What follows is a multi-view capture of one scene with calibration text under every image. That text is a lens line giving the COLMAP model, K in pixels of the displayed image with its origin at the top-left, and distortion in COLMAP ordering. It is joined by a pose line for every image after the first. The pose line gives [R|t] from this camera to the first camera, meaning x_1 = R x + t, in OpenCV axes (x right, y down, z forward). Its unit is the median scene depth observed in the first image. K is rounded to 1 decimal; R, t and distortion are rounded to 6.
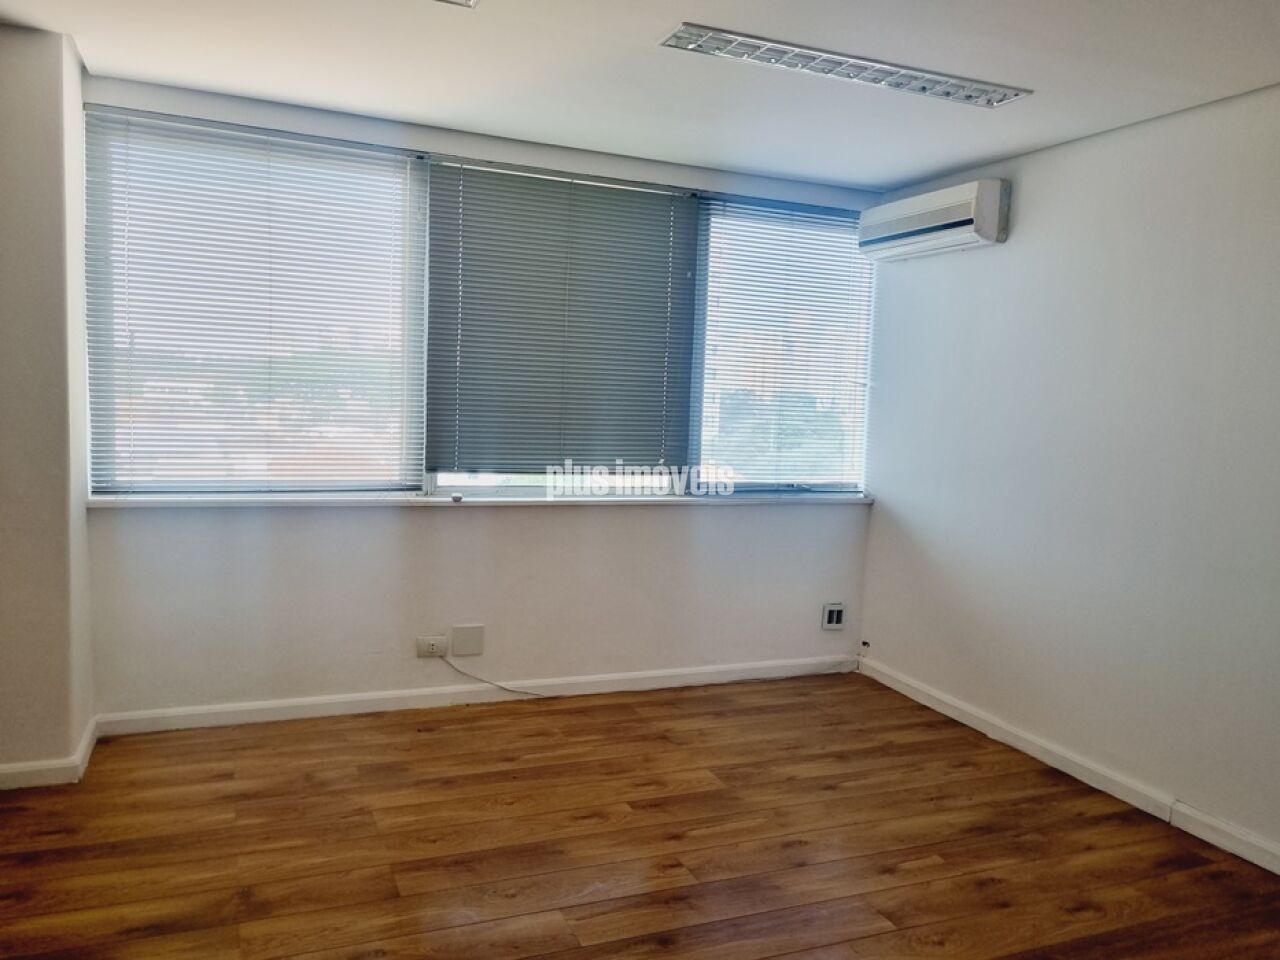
lens RADIAL K [[978.0, 0, 639.3], [0, 978.0, 471.5], [0, 0, 1]] dist [0.051982, -0.039788]
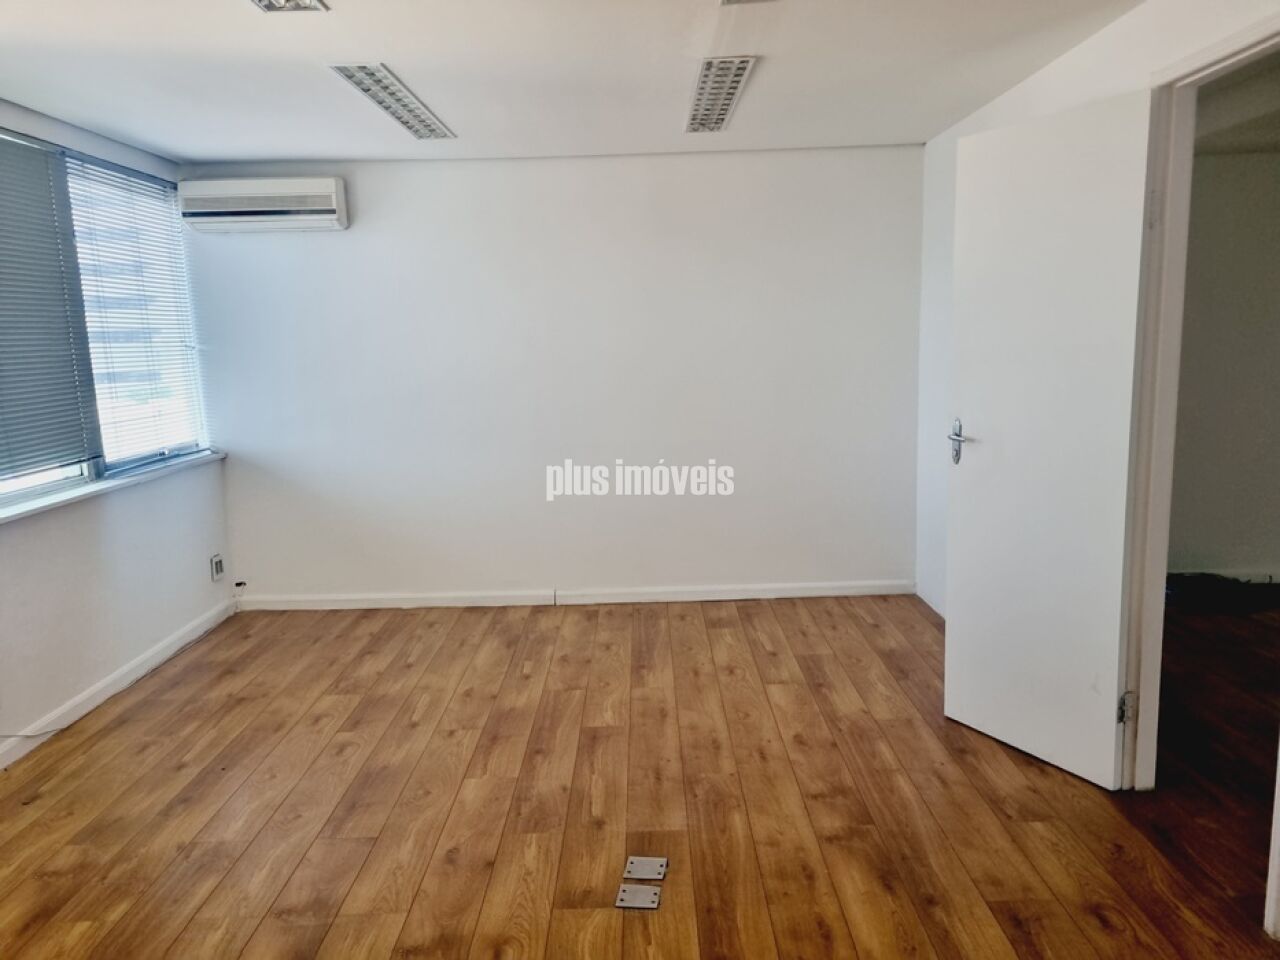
lens RADIAL K [[978.0, 0, 644.0], [0, 978.0, 481.5], [0, 0, 1]] dist [0.051982, -0.039788]
pose [[0.384130, -0.189137, 0.903699, -0.766935], [0.116202, 0.980913, 0.155904, -0.076734], [-0.915937, 0.045124, 0.398776, 0.185556]]
